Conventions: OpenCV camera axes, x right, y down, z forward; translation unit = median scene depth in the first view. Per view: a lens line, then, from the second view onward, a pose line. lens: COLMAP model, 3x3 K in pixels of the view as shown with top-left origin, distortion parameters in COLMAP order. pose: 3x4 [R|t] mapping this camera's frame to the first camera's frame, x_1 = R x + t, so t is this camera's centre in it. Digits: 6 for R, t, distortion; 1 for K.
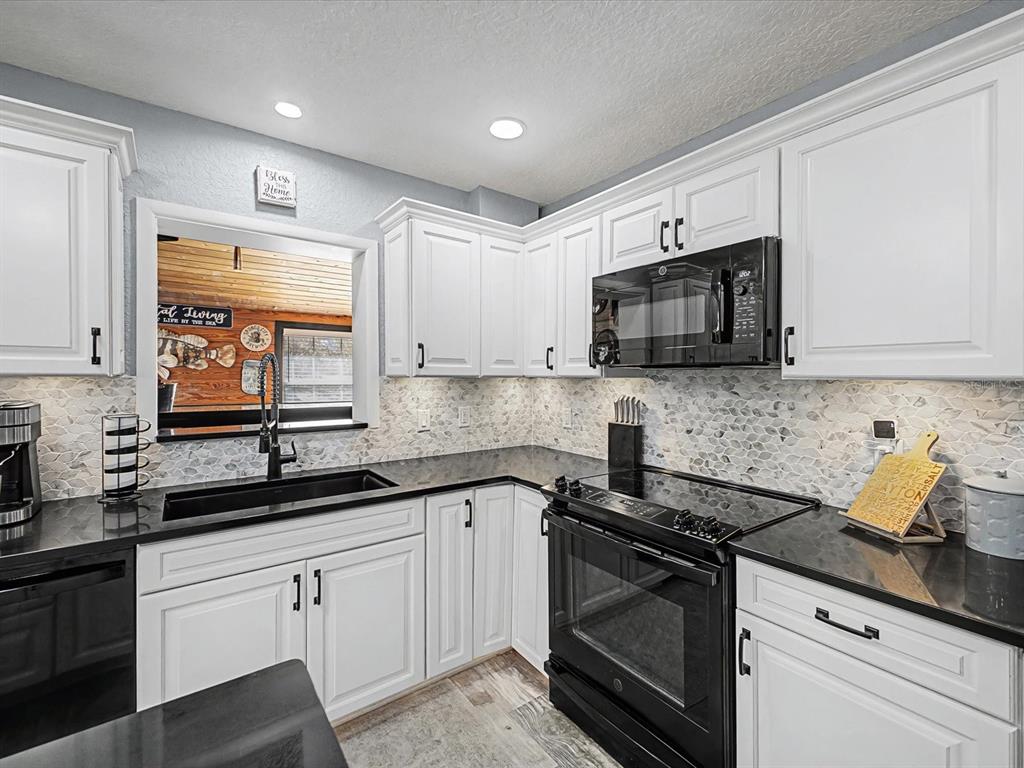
lens RADIAL K [[454.4, 0, 511.6], [0, 454.4, 379.4], [0, 0, 1]] dist [0.043392, -0.020678]
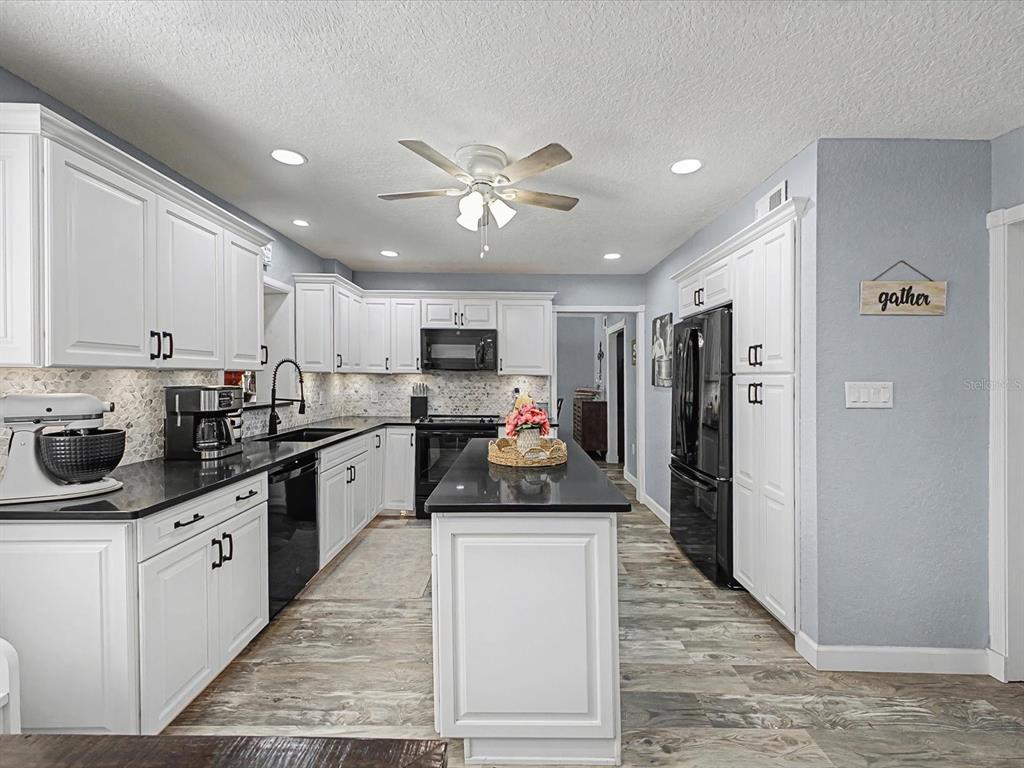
lens RADIAL K [[455.2, 0, 513.8], [0, 455.2, 376.9], [0, 0, 1]] dist [0.035912, -0.014659]
pose [[0.588827, 0.002809, 0.808254, -1.243877], [-0.001235, 0.999996, -0.002575, 0.013792], [-0.808258, 0.000518, 0.588828, -0.606942]]
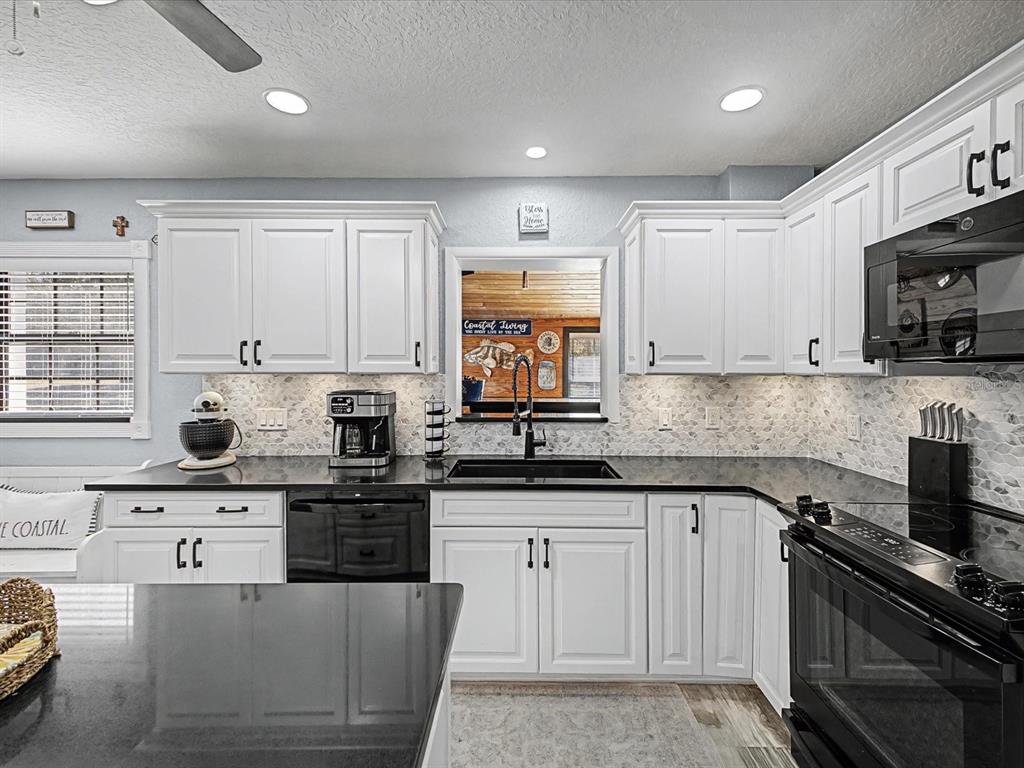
lens RADIAL K [[455.2, 0, 513.8], [0, 455.2, 376.9], [0, 0, 1]] dist [0.035912, -0.014659]
pose [[0.802238, 0.003614, -0.596993, 0.158556], [-0.005905, 0.999981, -0.001880, 0.002909], [0.596975, 0.005034, 0.802244, 0.008200]]
